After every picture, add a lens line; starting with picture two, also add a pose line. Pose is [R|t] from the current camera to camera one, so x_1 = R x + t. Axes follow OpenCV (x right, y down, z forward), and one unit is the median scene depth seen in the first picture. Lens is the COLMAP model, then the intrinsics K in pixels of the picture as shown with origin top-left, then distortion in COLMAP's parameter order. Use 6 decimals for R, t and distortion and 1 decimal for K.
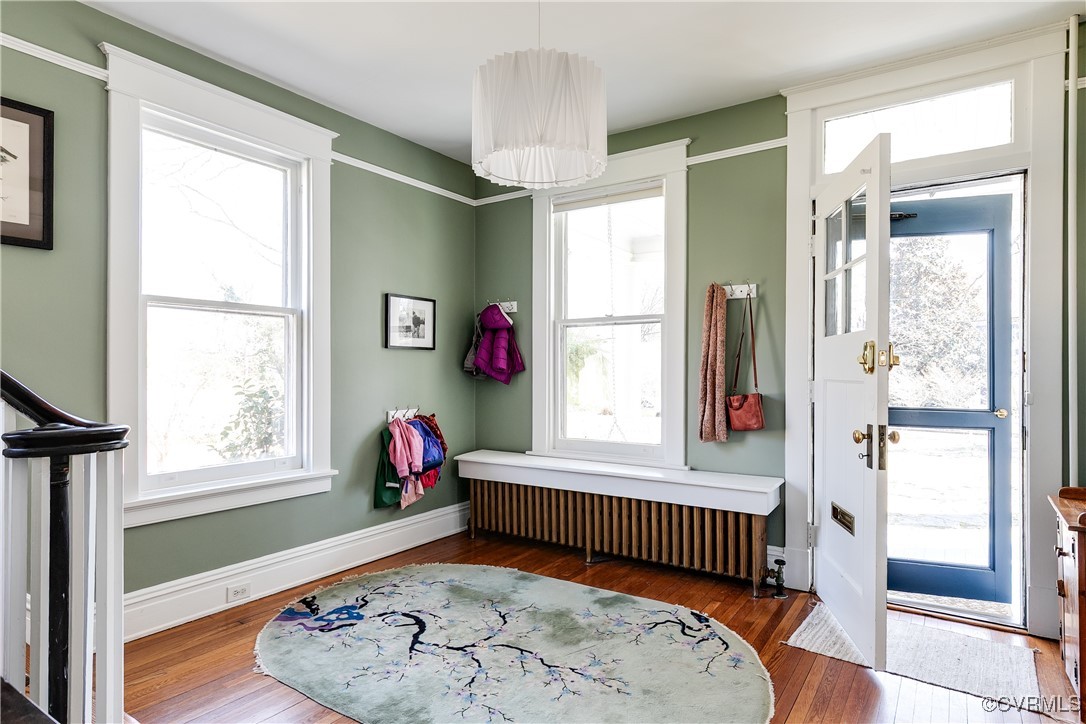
lens RADIAL K [[587.7, 0, 555.1], [0, 587.7, 364.9], [0, 0, 1]] dist [0.003971, 0.001090]
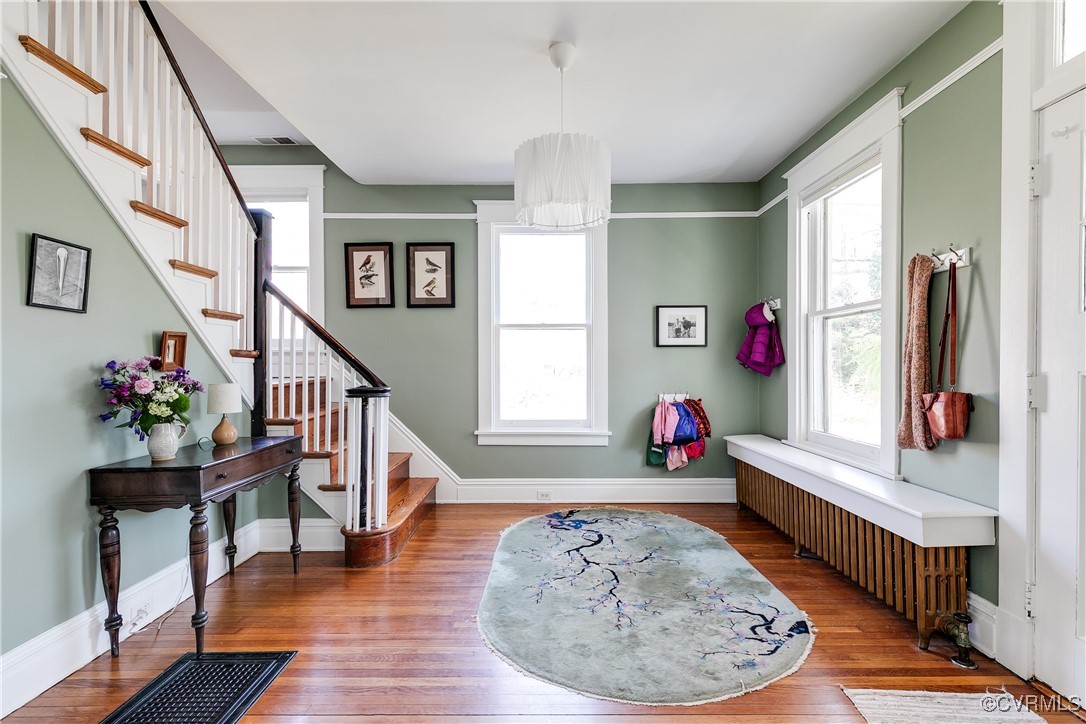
lens RADIAL K [[488.8, 0, 550.3], [0, 488.8, 363.5], [0, 0, 1]] dist [-0.000032, -0.000214]
pose [[0.565015, -0.002459, -0.825077, 0.559914], [0.010614, 0.999934, 0.004288, 0.002086], [0.825012, -0.011181, 0.565004, 0.202661]]
